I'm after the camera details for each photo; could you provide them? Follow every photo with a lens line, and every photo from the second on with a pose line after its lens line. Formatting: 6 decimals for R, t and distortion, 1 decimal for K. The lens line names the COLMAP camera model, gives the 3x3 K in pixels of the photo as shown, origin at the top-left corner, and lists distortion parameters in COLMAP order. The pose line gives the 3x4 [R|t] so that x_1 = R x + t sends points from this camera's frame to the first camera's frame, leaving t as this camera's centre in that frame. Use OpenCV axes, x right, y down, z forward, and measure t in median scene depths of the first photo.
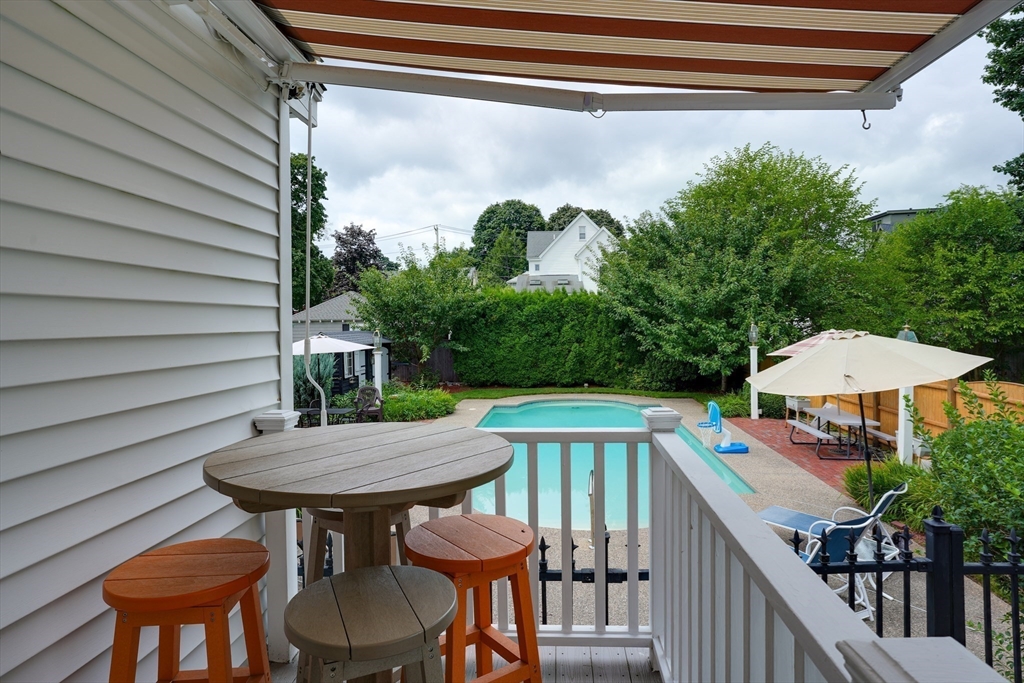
lens RADIAL K [[567.5, 0, 511.3], [0, 567.5, 315.2], [0, 0, 1]] dist [-0.046319, 0.033926]
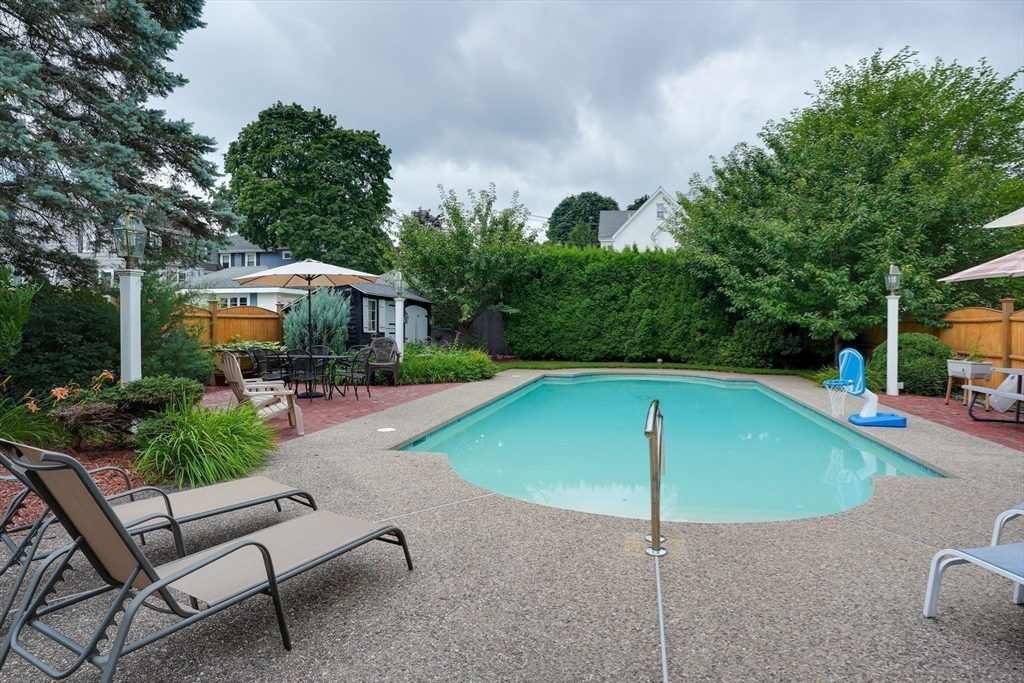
lens RADIAL K [[567.5, 0, 511.3], [0, 567.5, 315.2], [0, 0, 1]] dist [-0.046319, 0.033926]
pose [[0.990998, 0.018424, -0.132604, 0.026691], [-0.018617, 0.999827, -0.000212, 0.066129], [0.132577, 0.002679, 0.991169, 0.157802]]
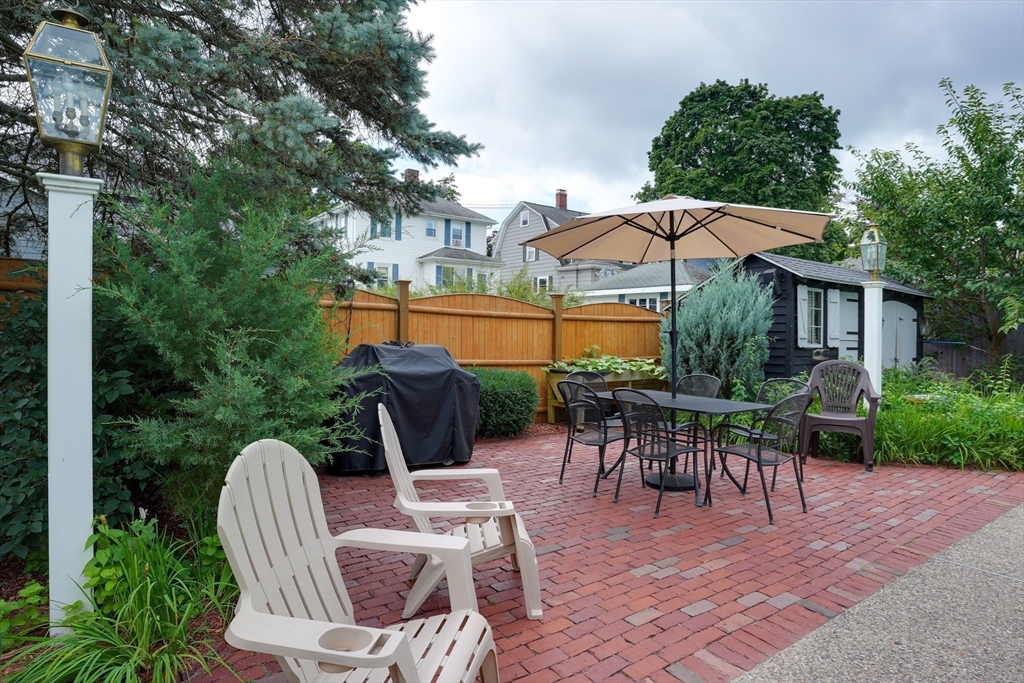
lens RADIAL K [[573.4, 0, 513.3], [0, 573.4, 321.5], [0, 0, 1]] dist [-0.076940, 0.034065]
pose [[0.646286, 0.022418, -0.762766, -0.073623], [-0.017104, 0.999743, 0.014891, 0.070125], [0.762903, 0.003423, 0.646504, 0.415200]]
